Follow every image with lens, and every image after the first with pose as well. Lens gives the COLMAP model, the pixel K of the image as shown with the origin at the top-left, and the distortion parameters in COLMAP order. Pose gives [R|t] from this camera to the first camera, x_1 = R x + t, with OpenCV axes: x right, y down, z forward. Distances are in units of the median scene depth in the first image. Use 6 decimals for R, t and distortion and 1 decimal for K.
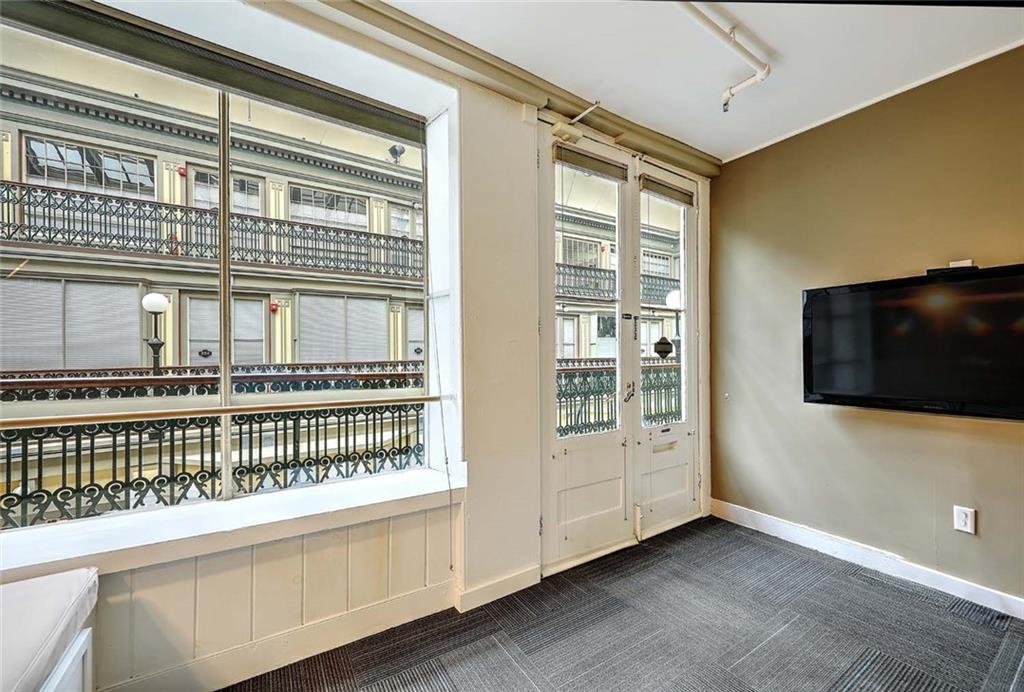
lens RADIAL K [[400.5, 0, 509.6], [0, 400.5, 356.2], [0, 0, 1]] dist [0.005635, -0.000063]
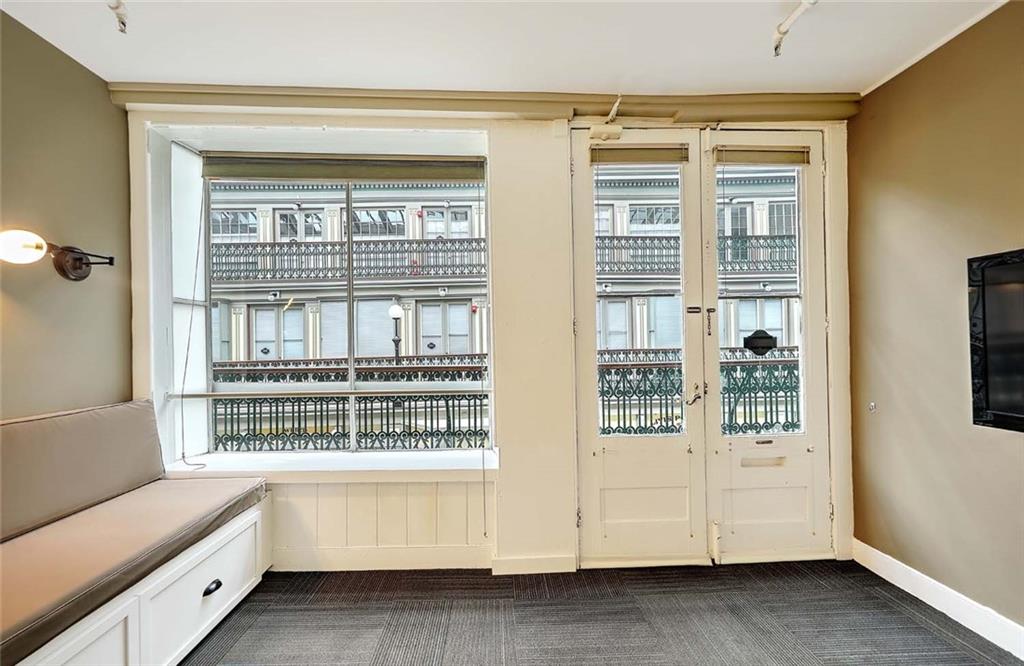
lens RADIAL K [[385.8, 0, 505.9], [0, 385.8, 345.6], [0, 0, 1]] dist [-0.000140, -0.000076]
pose [[0.859036, -0.008974, -0.511836, 0.359679], [0.012801, 0.999910, 0.003953, -0.027541], [0.511755, -0.009948, 0.859074, 0.037925]]
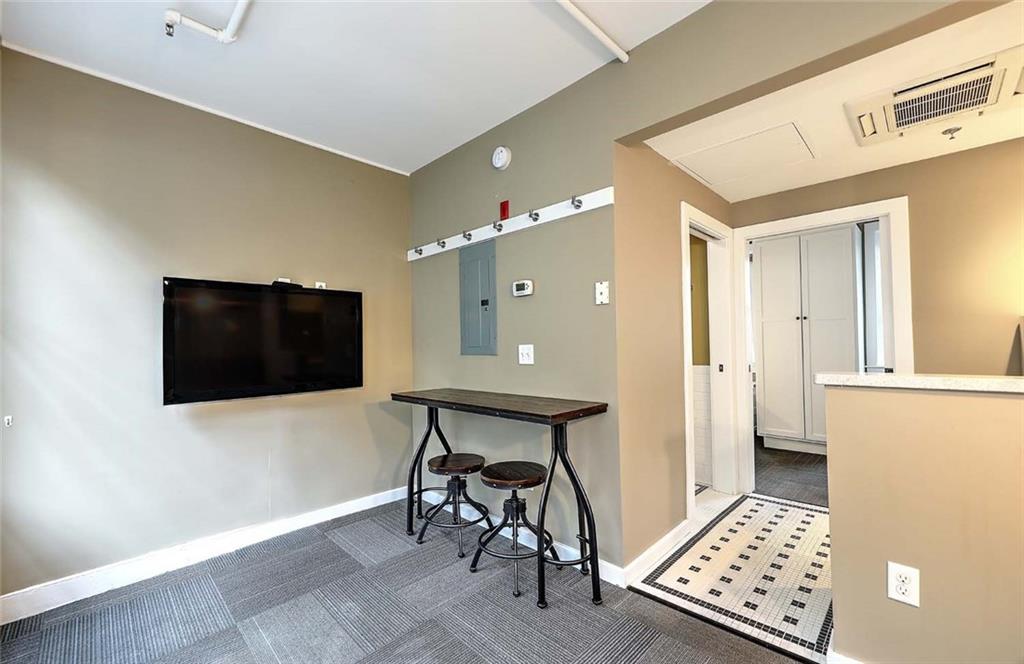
lens RADIAL K [[422.0, 0, 509.3], [0, 422.0, 336.7], [0, 0, 1]] dist [0.004487, 0.000045]
pose [[-0.218027, 0.027072, 0.975567, -0.301481], [0.018864, 0.999545, -0.023521, 0.002415], [-0.975760, 0.013275, -0.218439, 0.434148]]
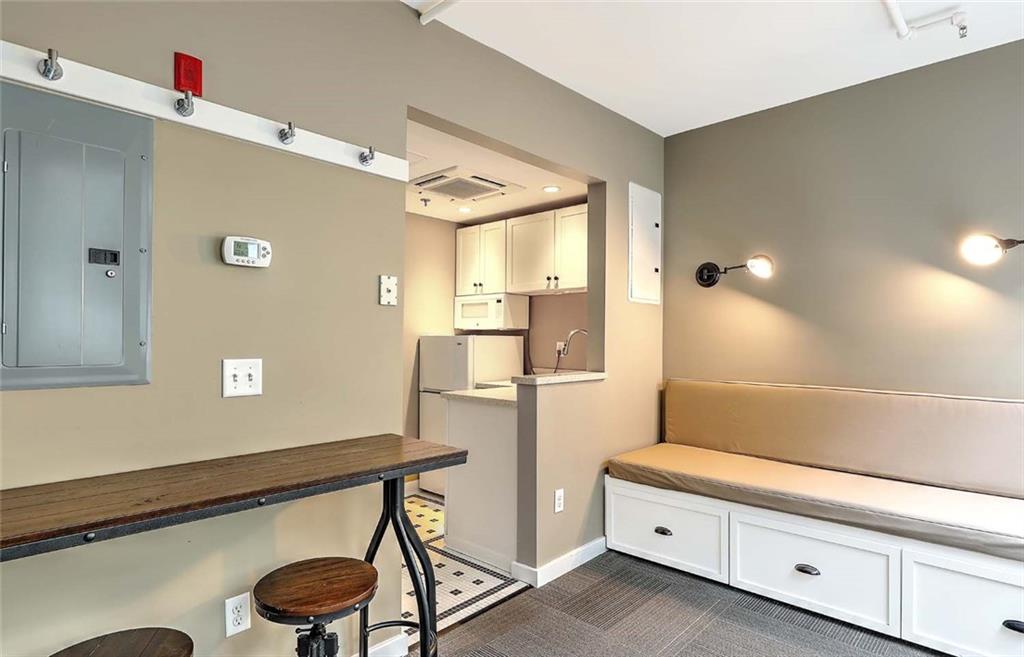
lens RADIAL K [[546.2, 0, 511.5], [0, 546.2, 337.9], [0, 0, 1]] dist [-0.002938, -0.000084]
pose [[-0.969569, -0.002140, -0.244807, 0.476056], [-0.000858, 0.999985, -0.005345, -0.023417], [0.244815, -0.004972, -0.969557, 0.907362]]
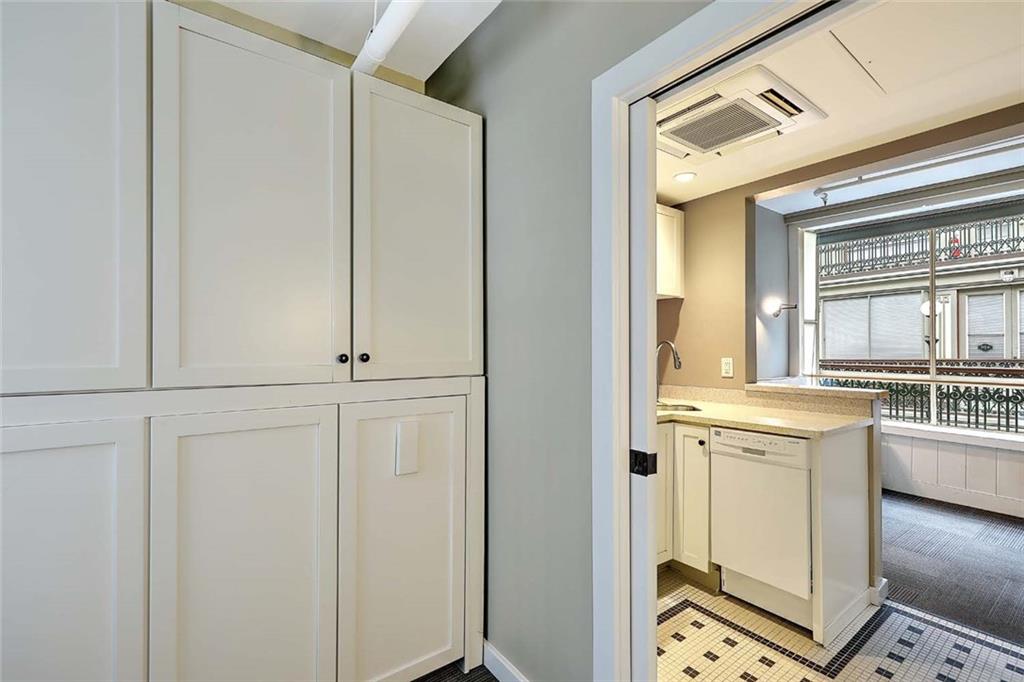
lens RADIAL K [[453.8, 0, 504.7], [0, 453.8, 345.4], [0, 0, 1]] dist [0.003081, -0.000593]
pose [[0.056477, -0.000362, -0.998404, 1.021448], [0.002356, 0.999997, -0.000229, -0.042986], [0.998401, -0.002339, 0.056478, -0.904694]]
